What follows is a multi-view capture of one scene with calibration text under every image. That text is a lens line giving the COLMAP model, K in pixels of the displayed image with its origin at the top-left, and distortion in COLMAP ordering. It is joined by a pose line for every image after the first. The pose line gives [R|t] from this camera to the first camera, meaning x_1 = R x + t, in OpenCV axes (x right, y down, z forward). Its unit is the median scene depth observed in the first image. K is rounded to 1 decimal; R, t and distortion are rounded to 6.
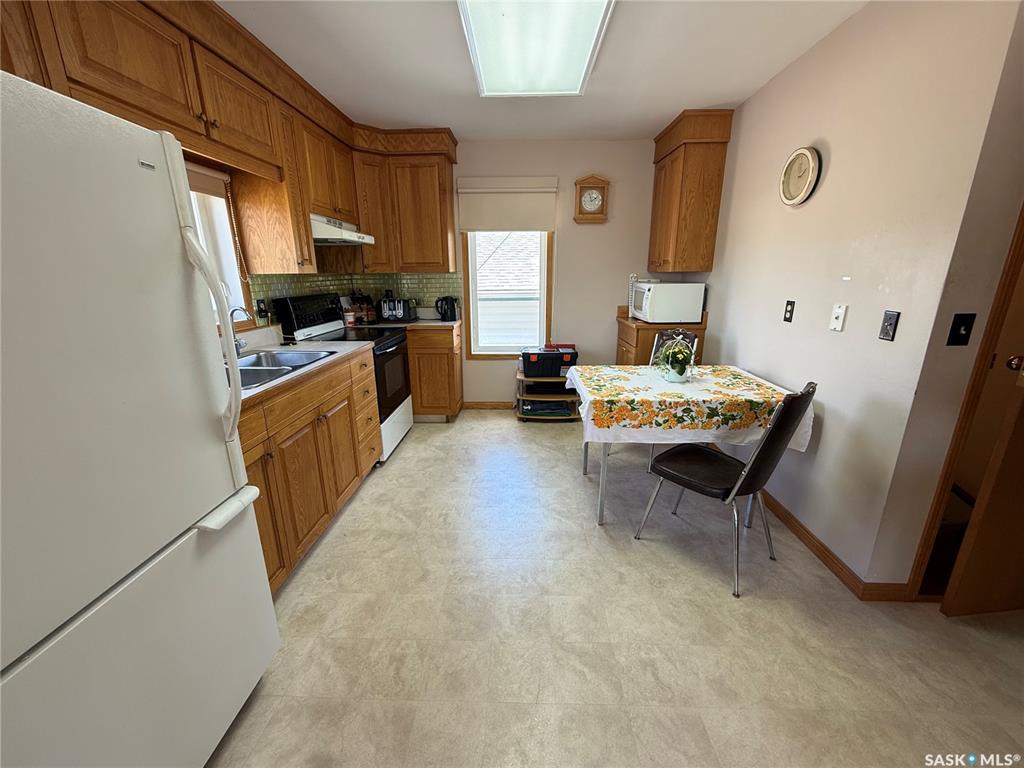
lens RADIAL K [[408.4, 0, 510.6], [0, 408.4, 385.4], [0, 0, 1]] dist [0.000980, -0.000474]
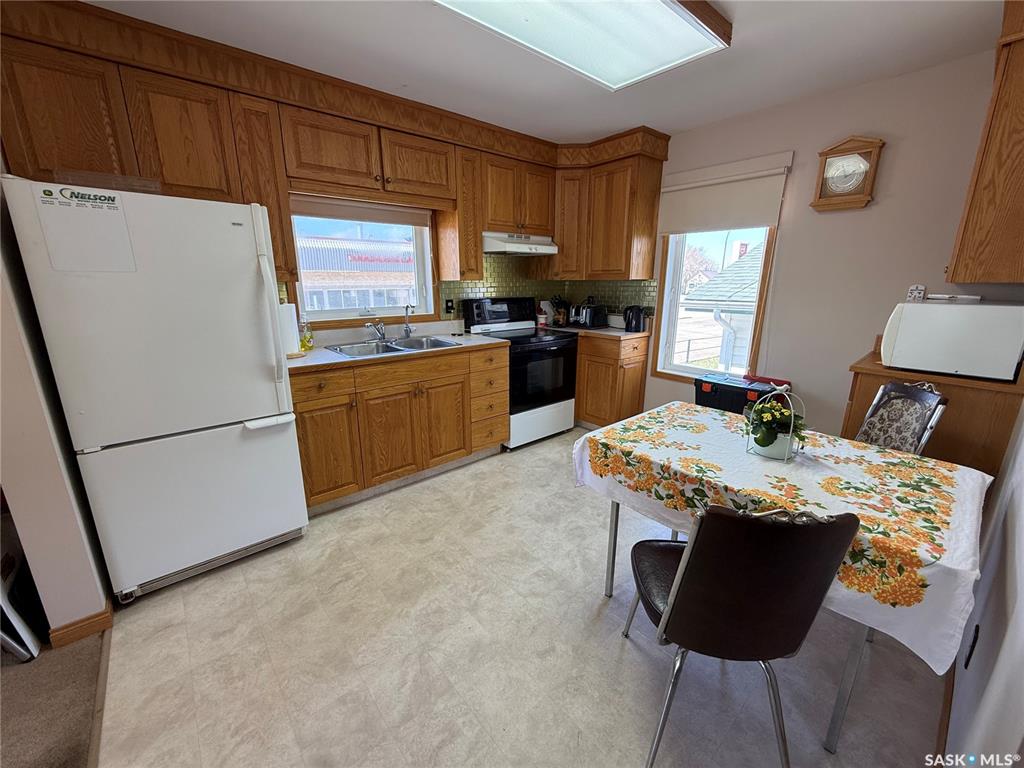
lens RADIAL K [[408.4, 0, 510.9], [0, 408.4, 384.4], [0, 0, 1]] dist [0.000980, -0.000474]
pose [[0.673351, 0.191824, -0.714004, 0.555470], [-0.200597, 0.976929, 0.073285, -0.081312], [0.711589, 0.093880, 0.696296, 0.252781]]
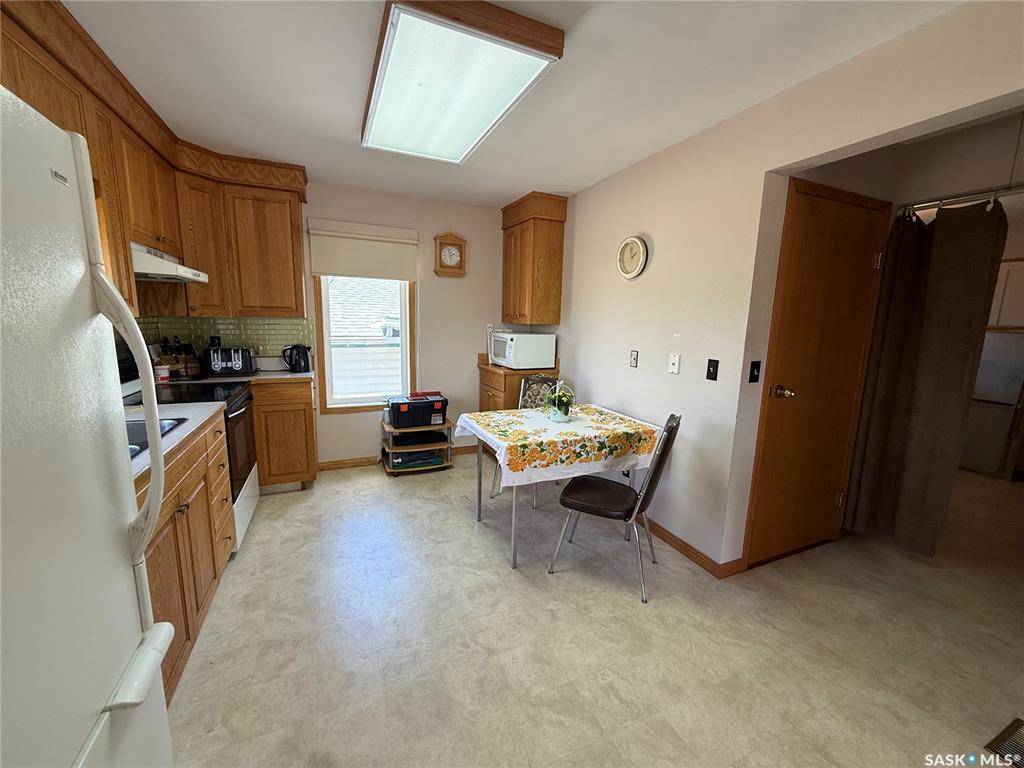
lens RADIAL K [[408.4, 0, 510.9], [0, 408.4, 385.1], [0, 0, 1]] dist [0.000980, -0.000474]
pose [[0.899553, -0.042145, 0.434774, -0.199813], [0.087916, 0.992435, -0.085697, -0.023782], [-0.427873, 0.115313, 0.896453, 0.035600]]
